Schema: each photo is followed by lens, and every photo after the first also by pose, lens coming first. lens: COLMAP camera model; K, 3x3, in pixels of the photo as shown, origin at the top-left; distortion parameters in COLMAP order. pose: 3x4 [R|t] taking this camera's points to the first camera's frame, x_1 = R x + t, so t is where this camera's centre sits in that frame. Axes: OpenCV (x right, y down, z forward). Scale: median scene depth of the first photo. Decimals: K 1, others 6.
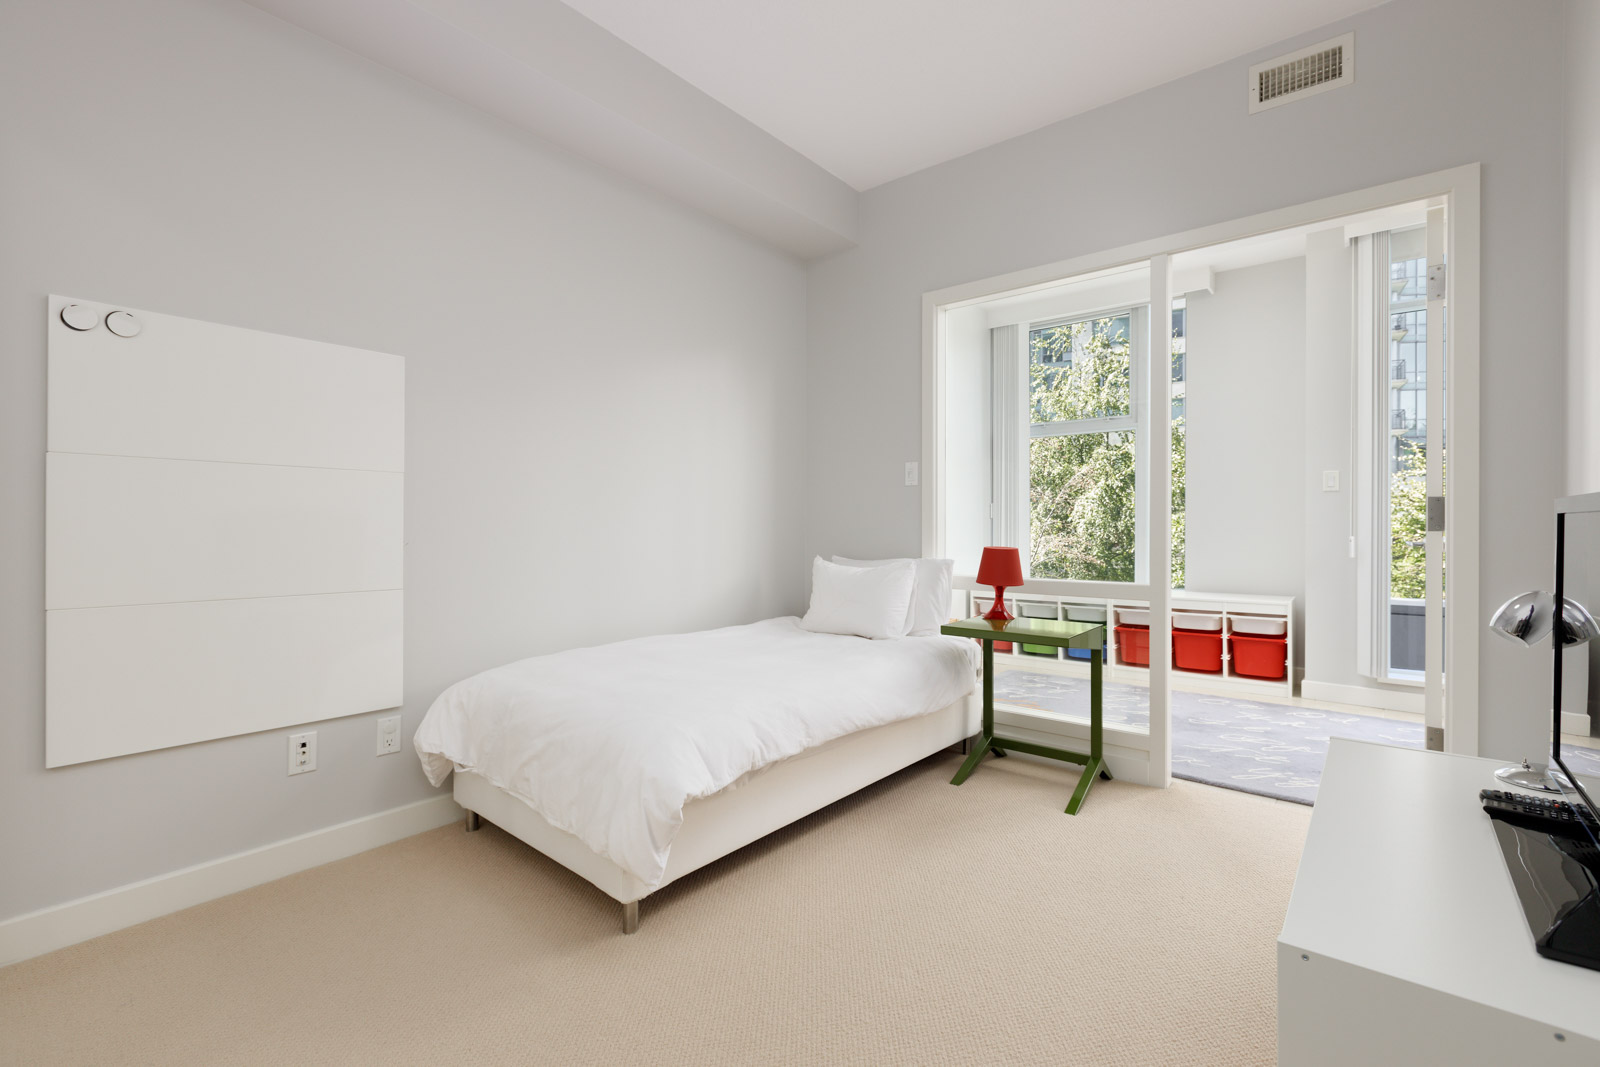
lens RADIAL K [[729.4, 0, 798.7], [0, 729.4, 532.5], [0, 0, 1]] dist [0.002112, -0.000356]
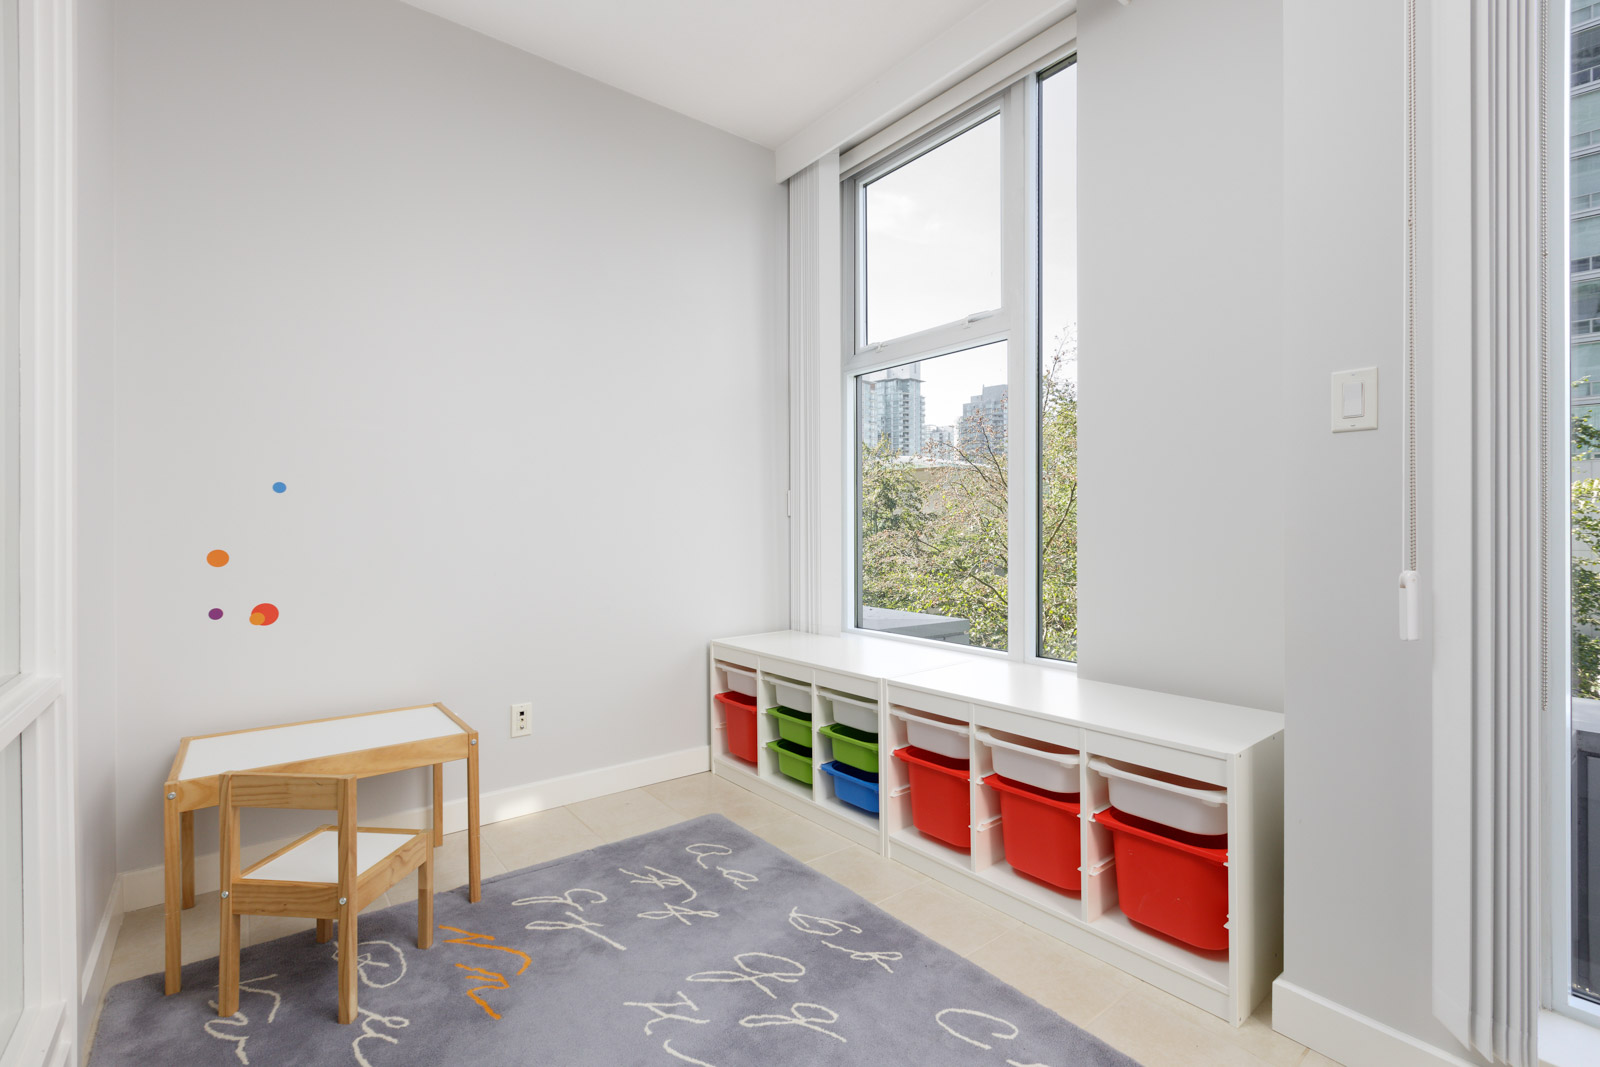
lens RADIAL K [[729.4, 0, 799.7], [0, 729.4, 530.5], [0, 0, 1]] dist [0.002112, -0.000356]
pose [[0.972388, -0.001469, -0.233365, 0.525320], [0.001306, 0.999999, -0.000851, -0.010693], [0.233366, 0.000522, 0.972389, 0.579928]]
